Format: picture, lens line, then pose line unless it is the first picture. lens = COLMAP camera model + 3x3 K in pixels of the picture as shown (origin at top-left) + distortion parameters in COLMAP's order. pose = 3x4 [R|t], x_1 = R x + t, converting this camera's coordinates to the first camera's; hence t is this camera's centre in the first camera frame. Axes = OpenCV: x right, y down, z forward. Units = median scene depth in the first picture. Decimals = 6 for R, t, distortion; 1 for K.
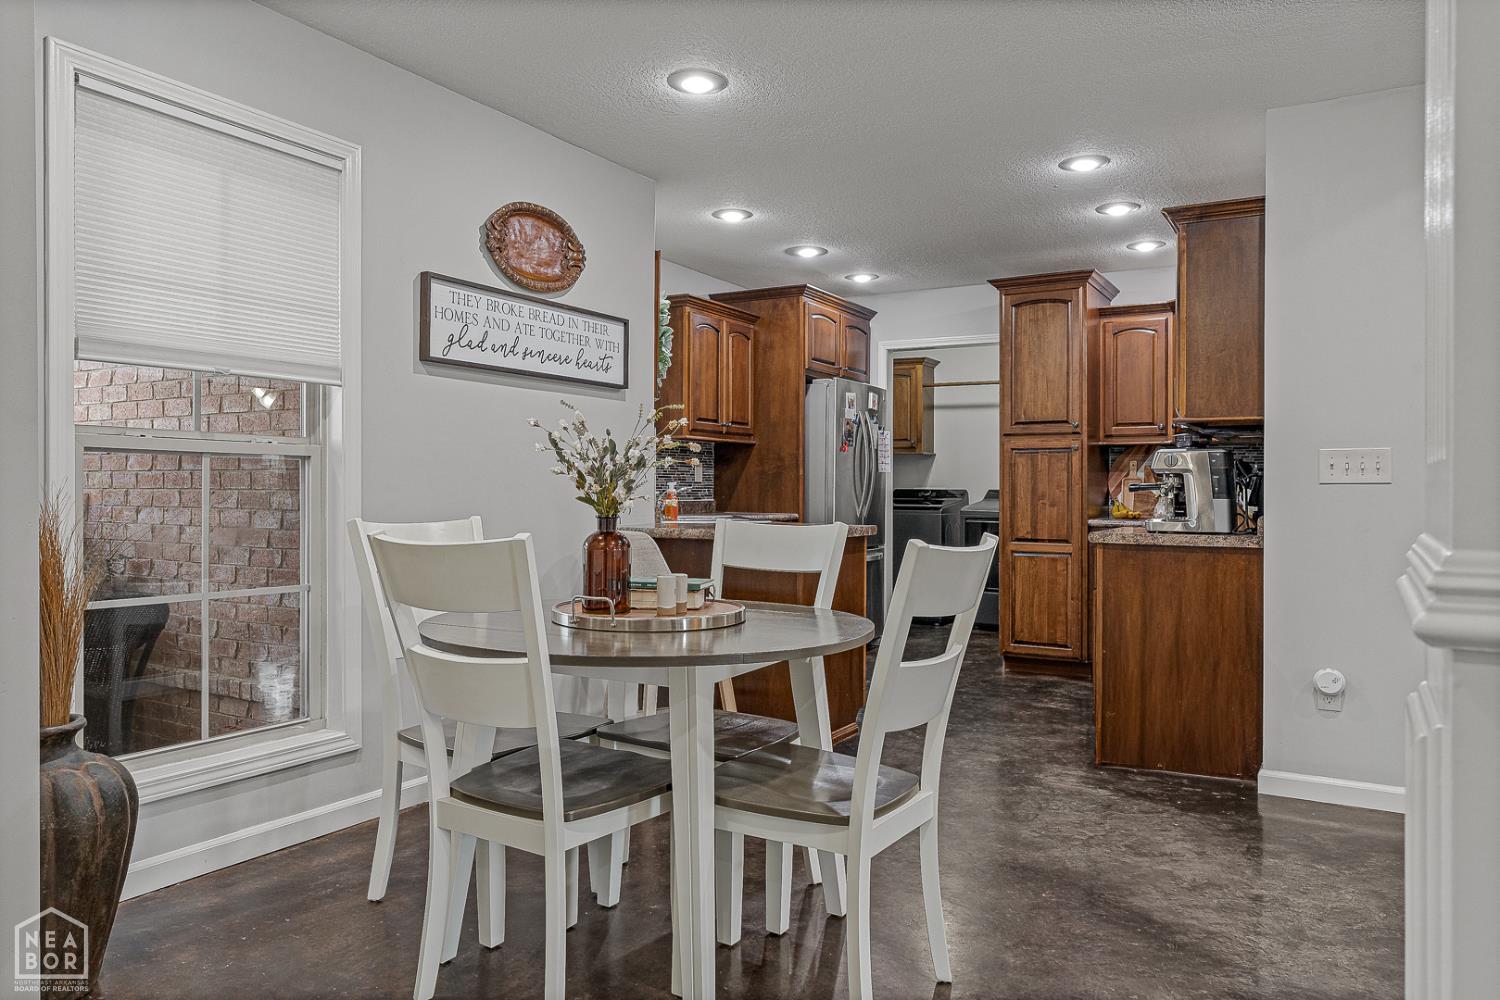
lens RADIAL K [[1047.6, 0, 759.9], [0, 1047.6, 466.5], [0, 0, 1]] dist [-0.002697, -0.000225]
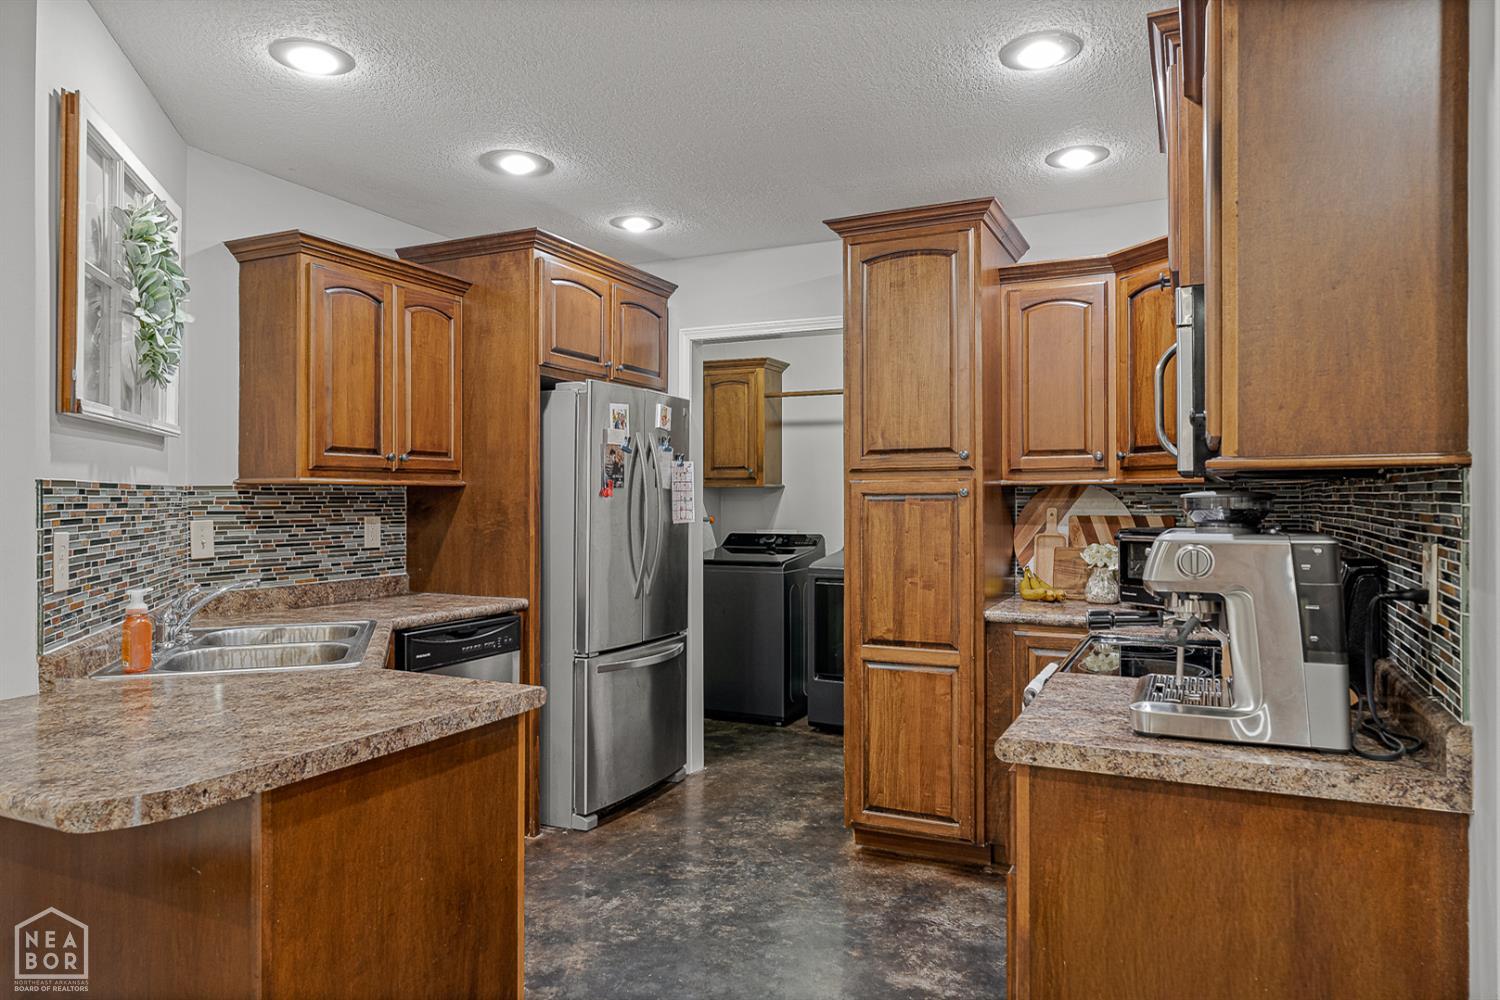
lens RADIAL K [[983.5, 0, 750.9], [0, 983.5, 493.4], [0, 0, 1]] dist [-0.002274, 0.001161]
pose [[0.996889, -0.009261, 0.078273, 0.131476], [0.008028, 0.999839, 0.016063, -0.027310], [-0.078409, -0.015385, 0.996803, 0.434850]]
